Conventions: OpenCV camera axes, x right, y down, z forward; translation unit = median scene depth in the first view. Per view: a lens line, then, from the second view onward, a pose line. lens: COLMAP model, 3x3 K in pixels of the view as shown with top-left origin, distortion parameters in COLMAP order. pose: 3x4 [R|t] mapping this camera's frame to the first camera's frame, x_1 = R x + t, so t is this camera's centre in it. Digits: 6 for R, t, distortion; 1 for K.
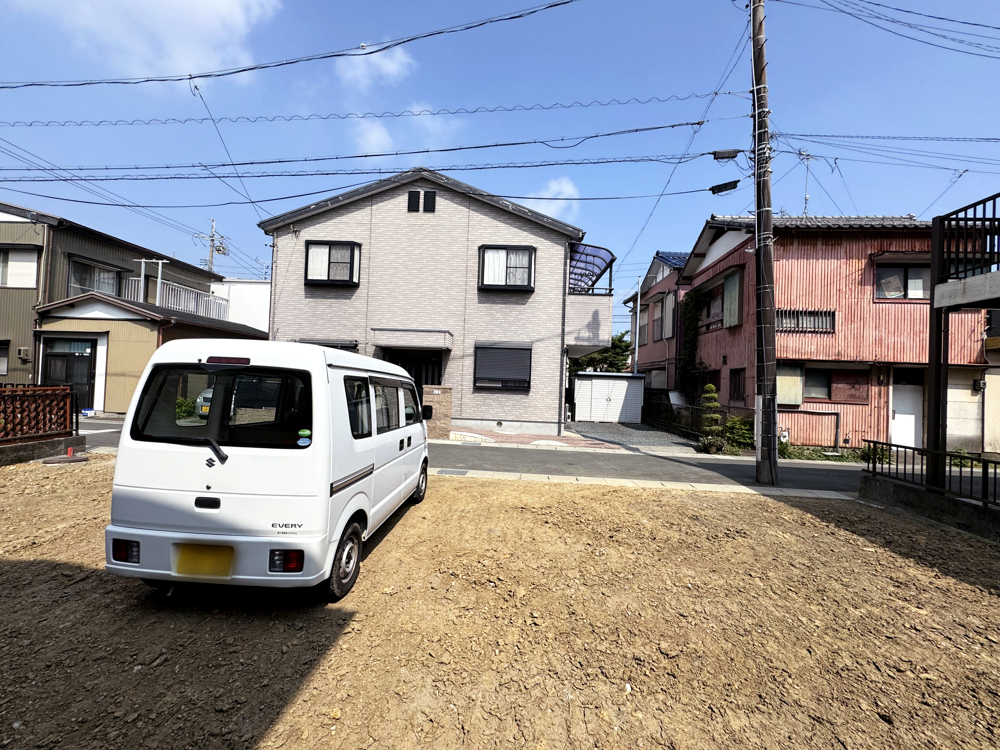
lens RADIAL K [[399.5, 0, 502.9], [0, 399.5, 372.9], [0, 0, 1]] dist [-0.003610, 0.000731]
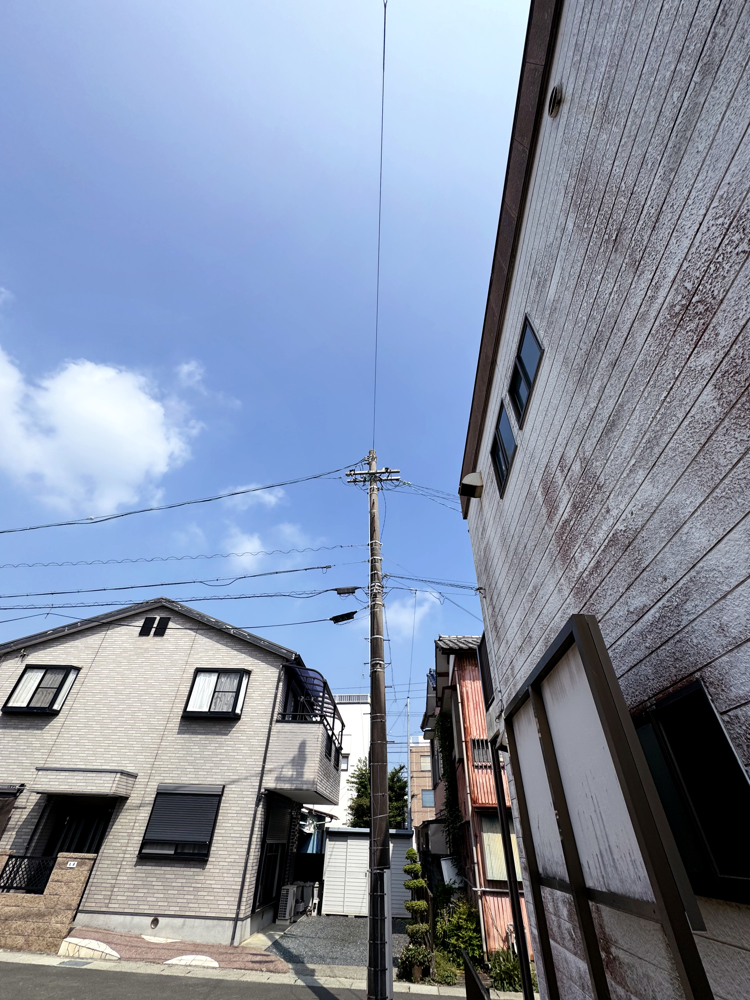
lens RADIAL K [[399.5, 0, 373.6], [0, 399.5, 501.9], [0, 0, 1]] dist [-0.003610, 0.000731]
pose [[0.999952, -0.009543, 0.002349, 0.394860], [0.008885, 0.775576, -0.631191, -0.004906], [0.004201, 0.631182, 0.775624, -0.046227]]
